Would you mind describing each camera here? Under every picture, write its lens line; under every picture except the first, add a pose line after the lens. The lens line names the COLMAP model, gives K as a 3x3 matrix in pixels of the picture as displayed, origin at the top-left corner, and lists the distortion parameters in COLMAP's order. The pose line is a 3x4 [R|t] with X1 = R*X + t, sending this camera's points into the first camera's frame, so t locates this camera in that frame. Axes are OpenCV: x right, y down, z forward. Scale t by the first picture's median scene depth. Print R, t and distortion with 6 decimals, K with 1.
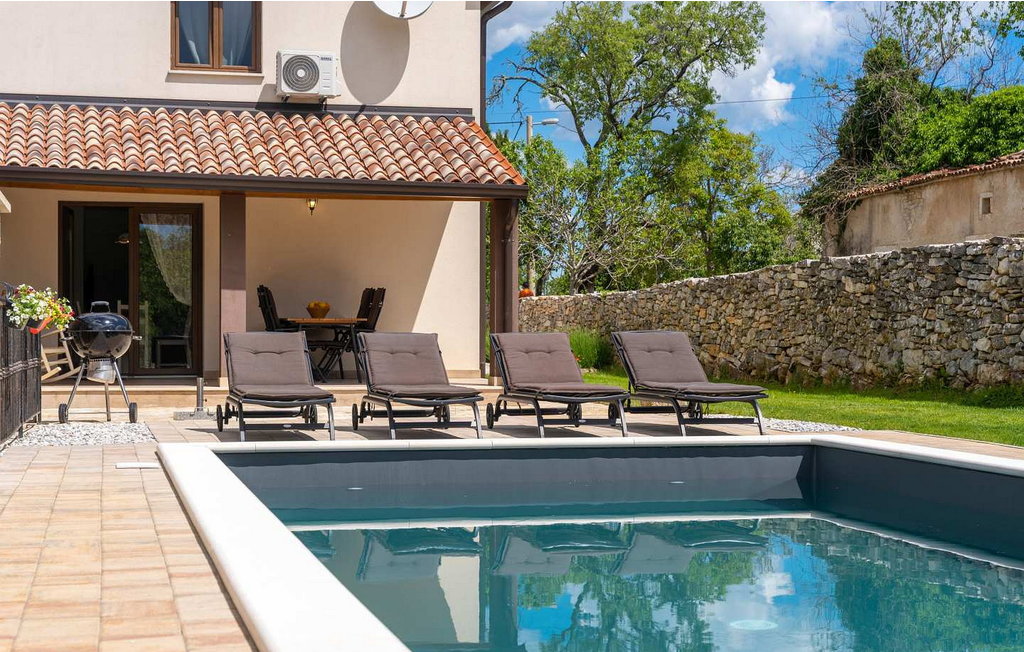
lens RADIAL K [[1759.0, 0, 512.0], [0, 1759.0, 326.0], [0, 0, 1]] dist [0.025501, 0.085421]
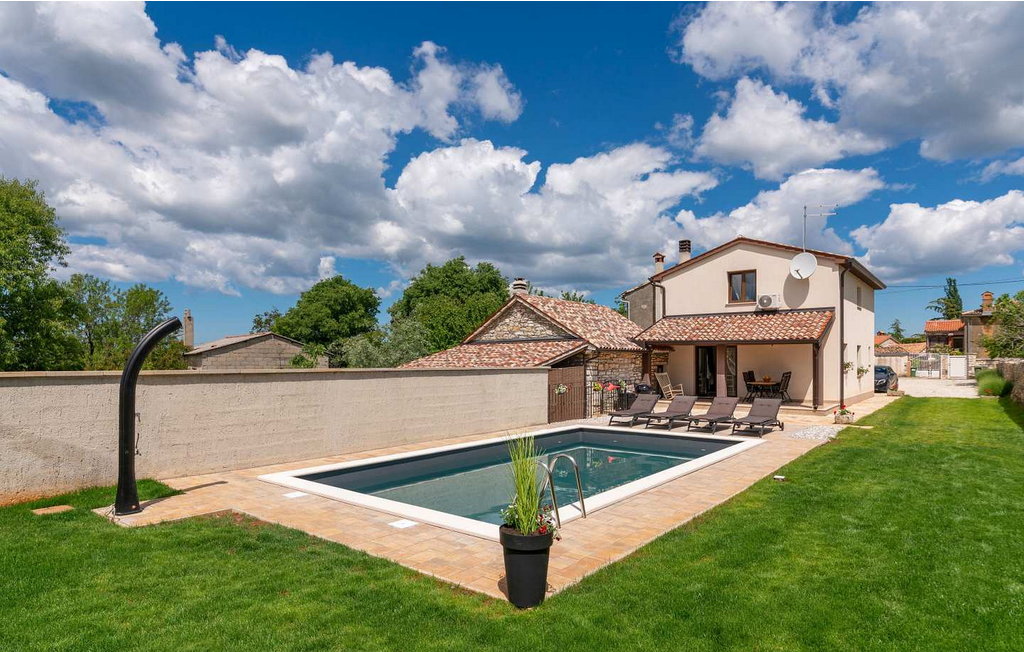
lens RADIAL K [[578.6, 0, 508.5], [0, 578.6, 359.5], [0, 0, 1]] dist [-0.000210, -0.000383]
pose [[0.616018, -0.002487, -0.787728, 0.394928], [0.005099, 0.999987, 0.000831, -0.045525], [0.787716, -0.004529, 0.616022, 0.030334]]
